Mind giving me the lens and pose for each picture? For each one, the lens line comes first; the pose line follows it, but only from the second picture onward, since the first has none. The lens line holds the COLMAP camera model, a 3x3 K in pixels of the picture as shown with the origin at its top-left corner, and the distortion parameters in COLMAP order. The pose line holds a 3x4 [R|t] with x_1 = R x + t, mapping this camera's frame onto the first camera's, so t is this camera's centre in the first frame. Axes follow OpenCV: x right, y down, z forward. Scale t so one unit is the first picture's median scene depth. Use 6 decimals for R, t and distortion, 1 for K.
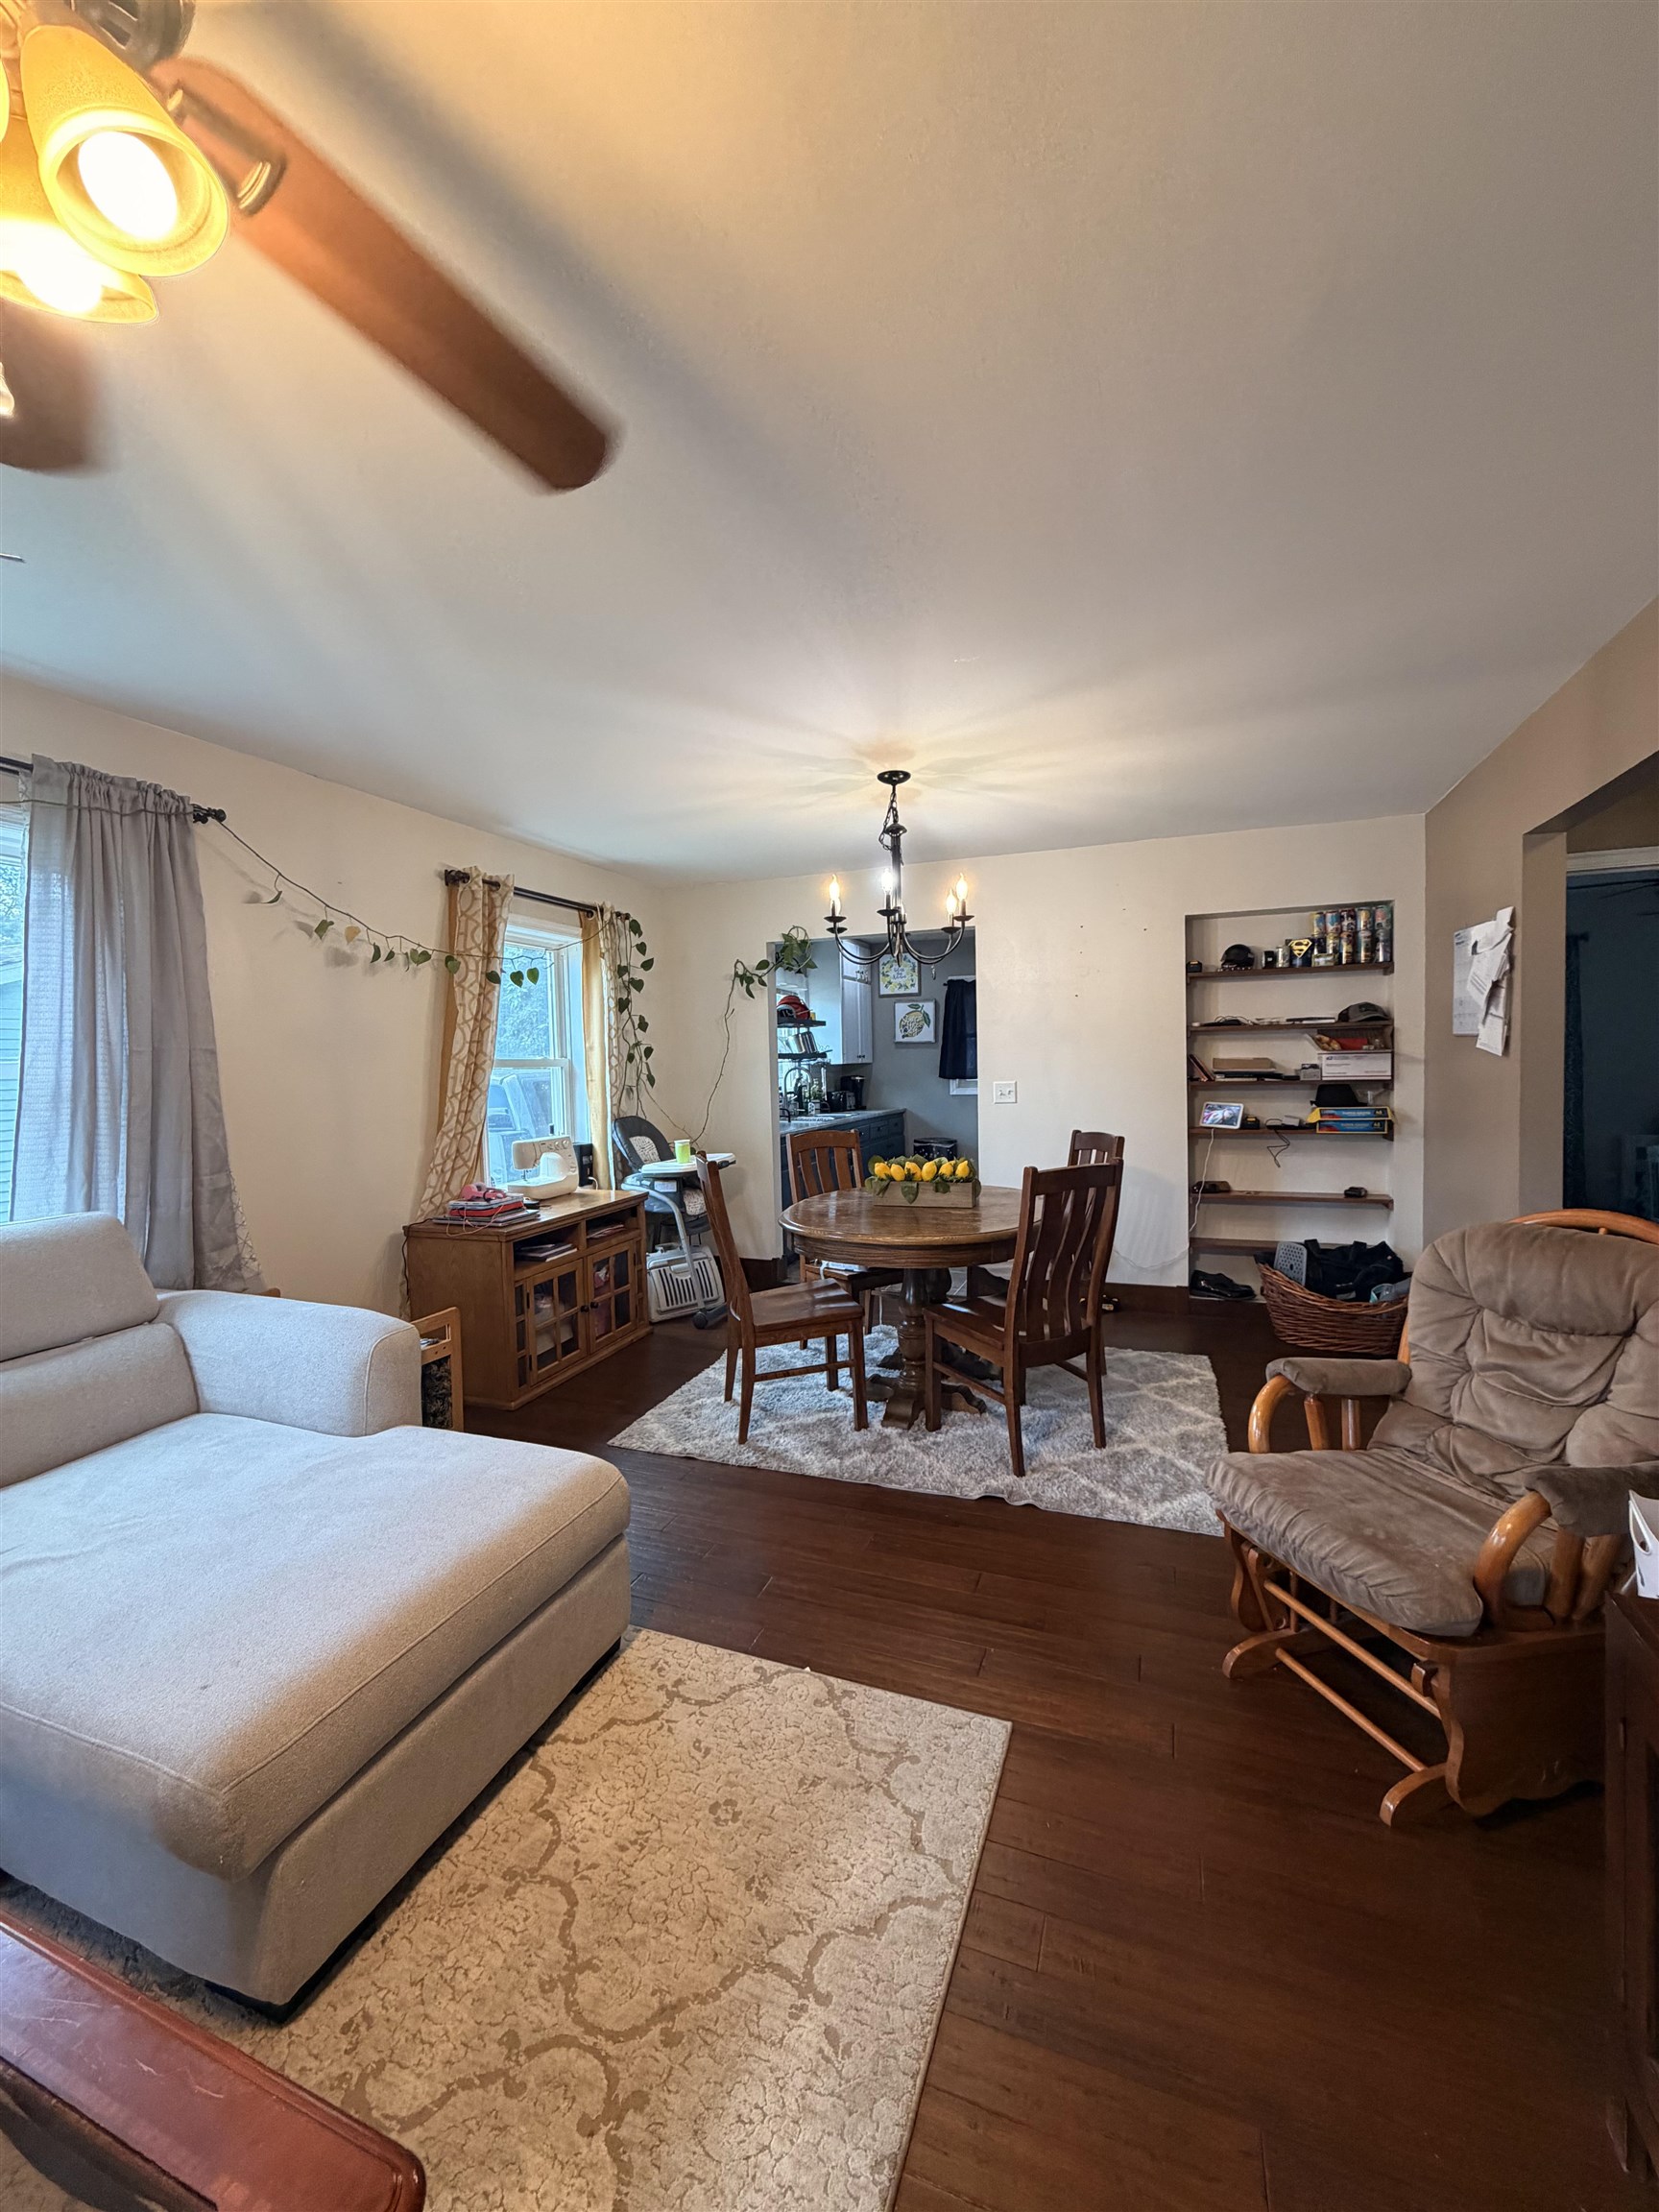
lens RADIAL K [[880.7, 0, 824.4], [0, 880.7, 1100.7], [0, 0, 1]] dist [-0.002007, 0.001262]
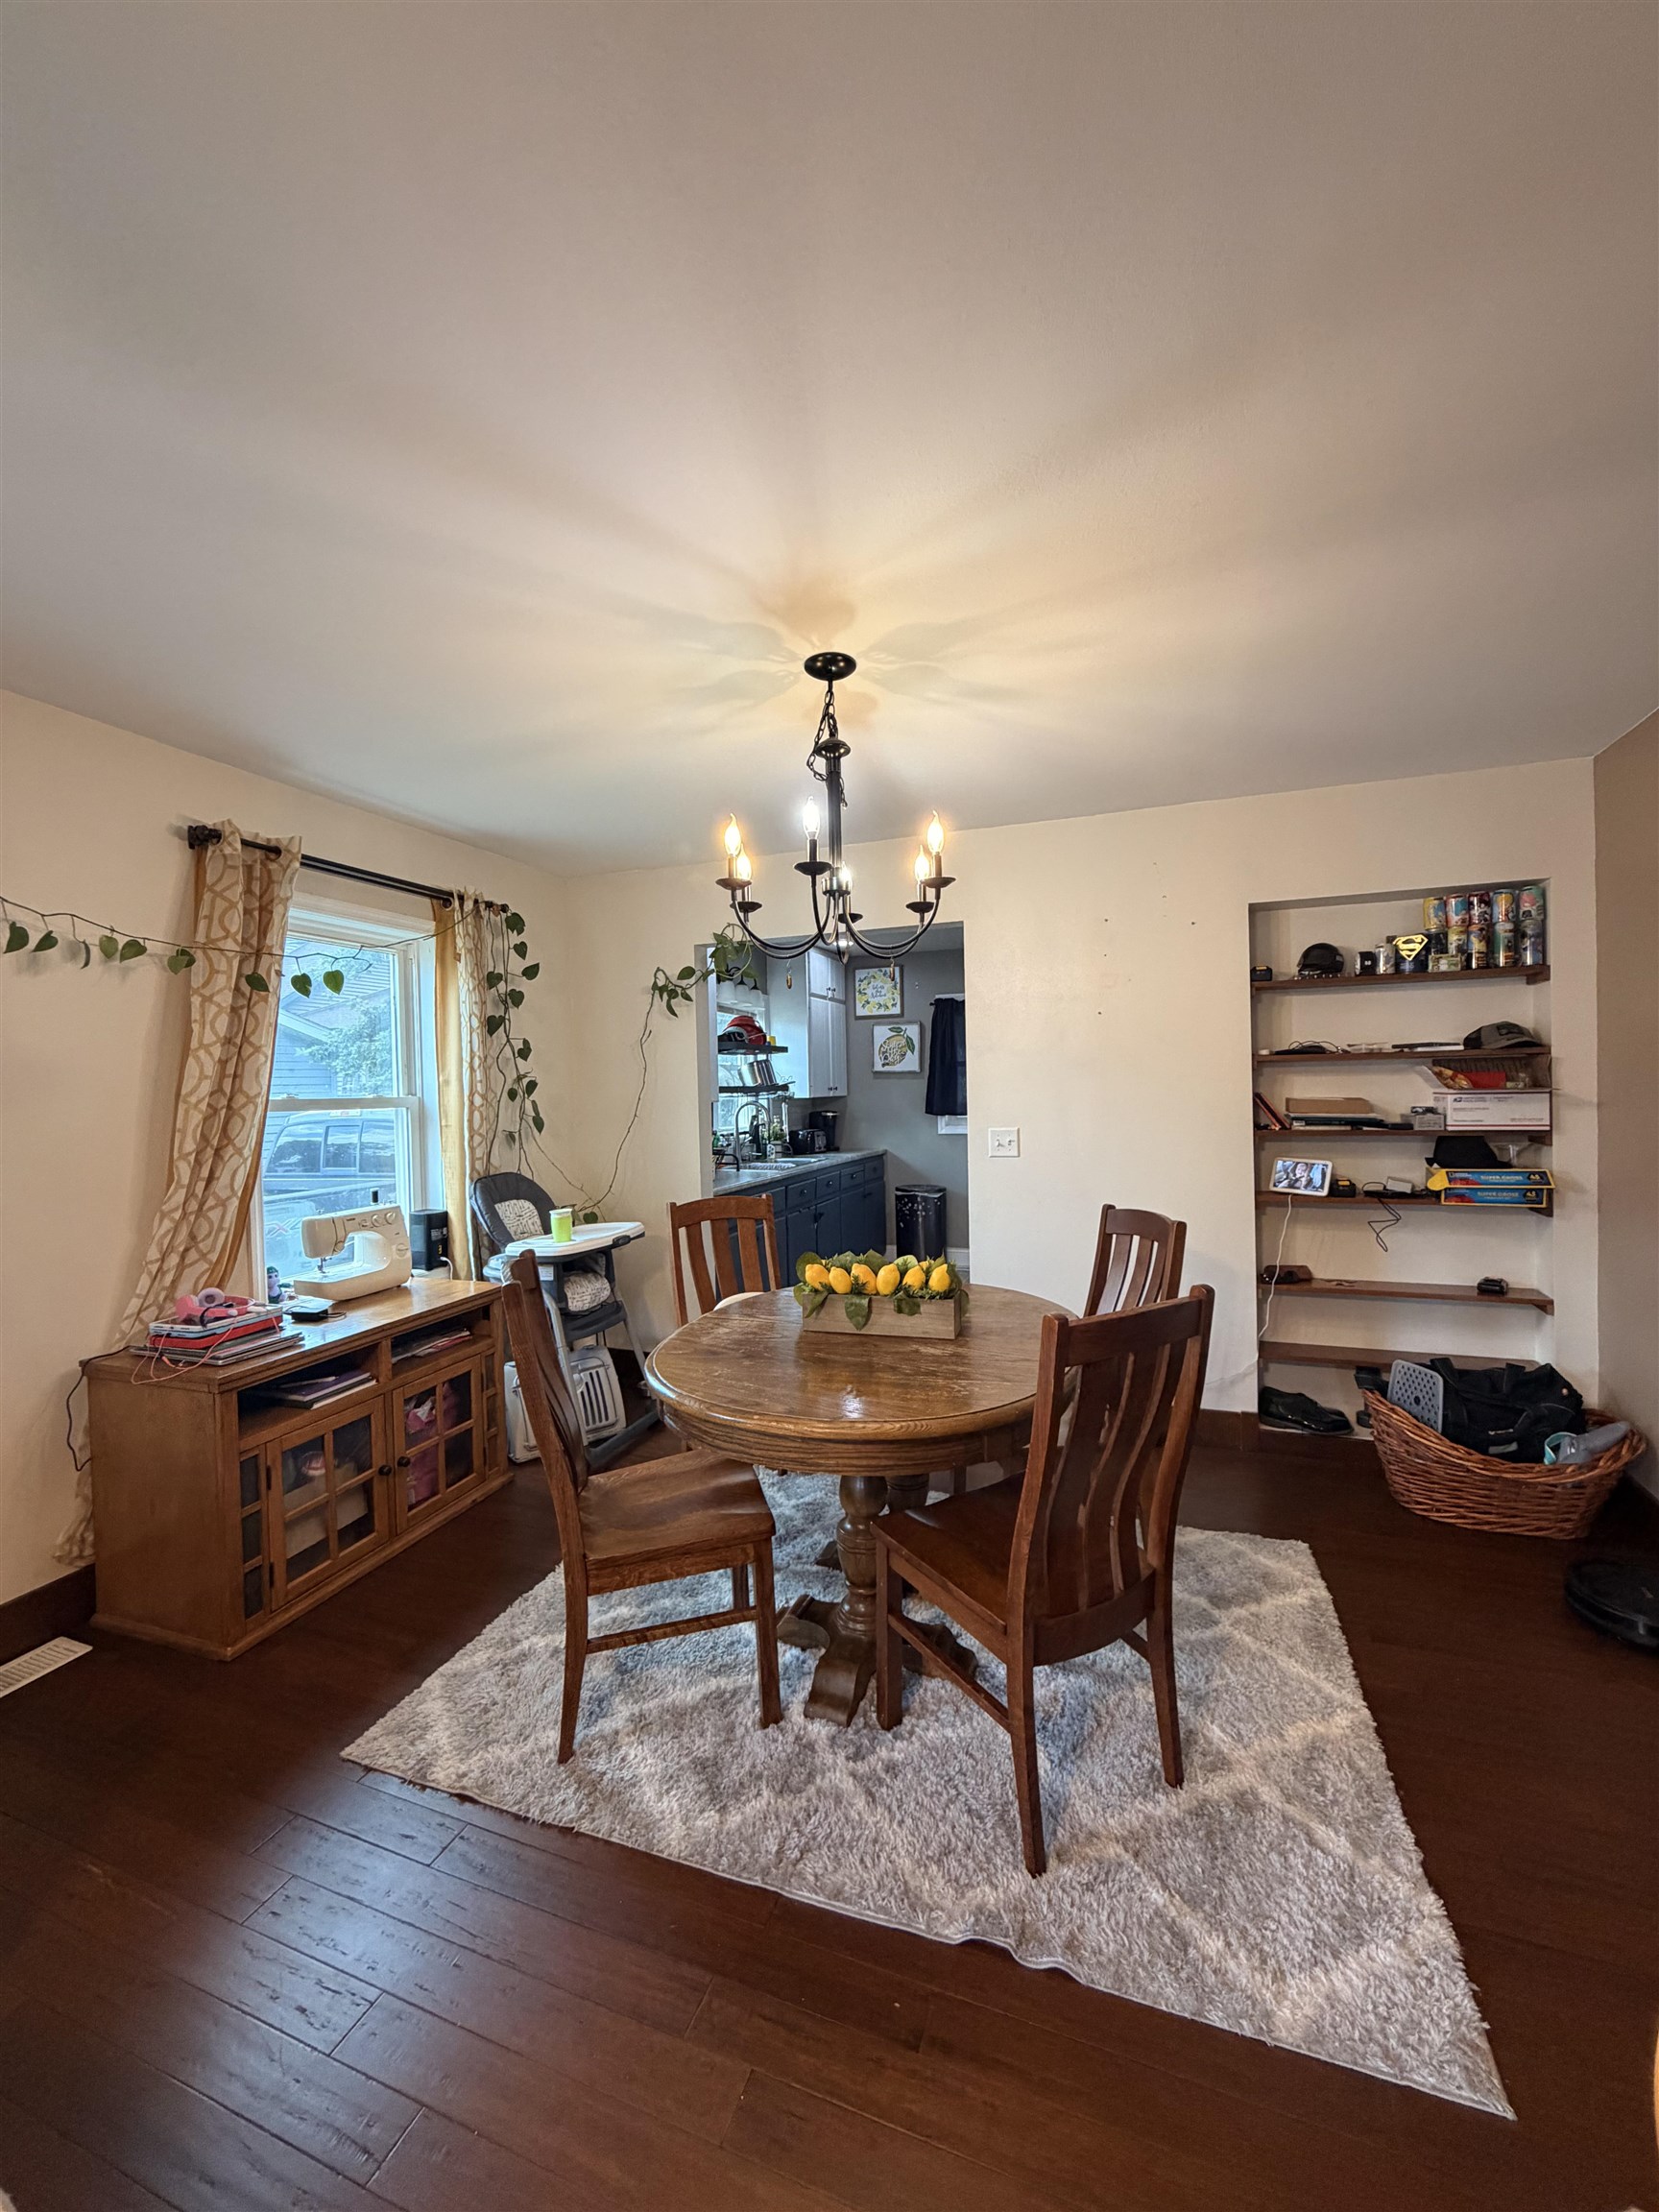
lens RADIAL K [[880.7, 0, 821.8], [0, 880.7, 1102.5], [0, 0, 1]] dist [-0.002007, 0.001262]
pose [[0.999999, 0.001574, 0.000661, 0.062600], [-0.001556, 0.999637, -0.026880, -0.028695], [-0.000703, 0.026879, 0.999638, 0.316658]]
